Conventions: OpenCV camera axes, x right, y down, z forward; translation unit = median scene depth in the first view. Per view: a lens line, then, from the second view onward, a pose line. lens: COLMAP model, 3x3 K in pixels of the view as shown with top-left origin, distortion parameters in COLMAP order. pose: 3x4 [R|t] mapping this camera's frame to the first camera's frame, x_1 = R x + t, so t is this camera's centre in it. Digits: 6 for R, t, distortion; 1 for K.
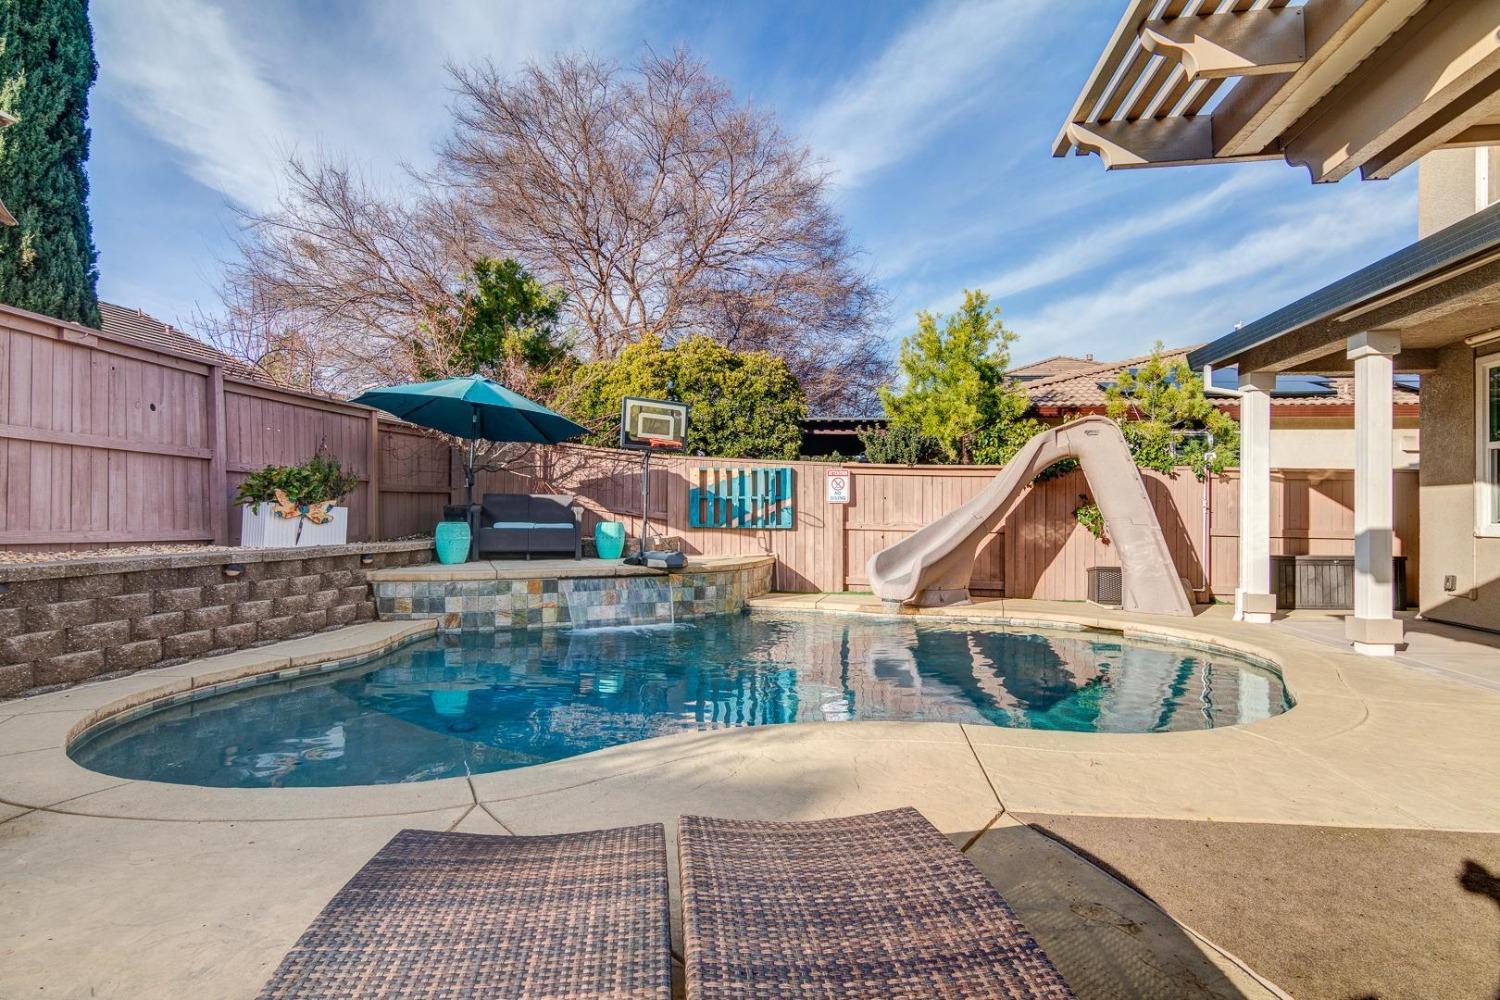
lens RADIAL K [[775.7, 0, 789.5], [0, 775.7, 504.8], [0, 0, 1]] dist [-0.001604, 0.001011]
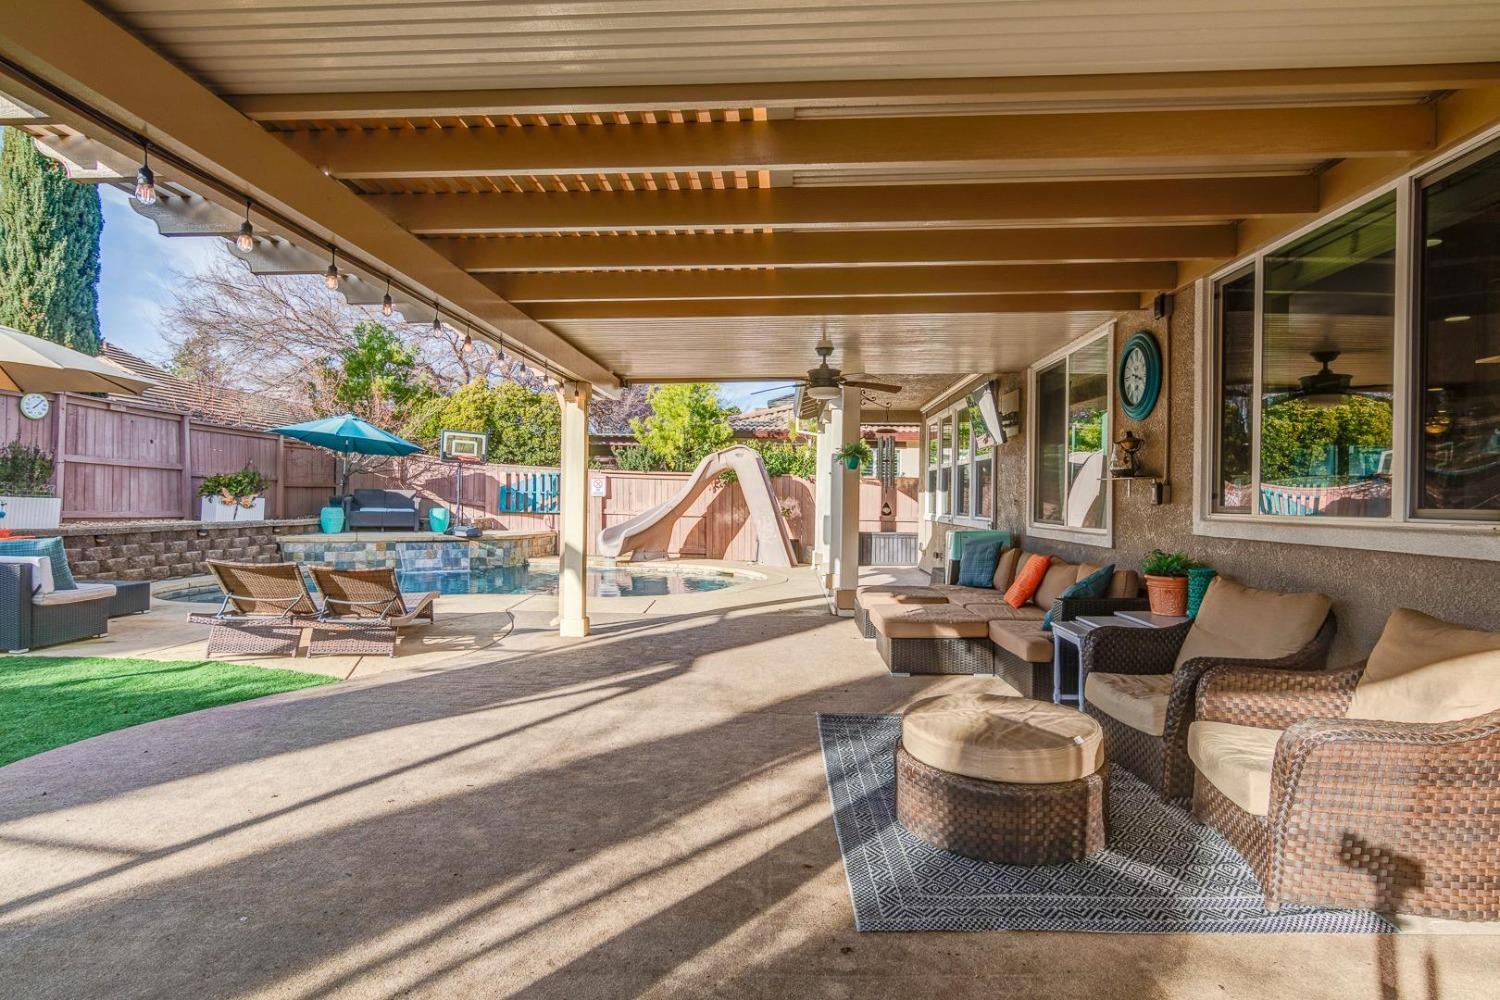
lens RADIAL K [[779.2, 0, 756.4], [0, 779.2, 497.6], [0, 0, 1]] dist [0.000449, 0.000810]
pose [[0.998417, 0.007608, 0.055733, 0.335513], [-0.008055, 0.999937, 0.007811, -0.016932], [-0.055670, -0.008247, 0.998415, -0.625646]]
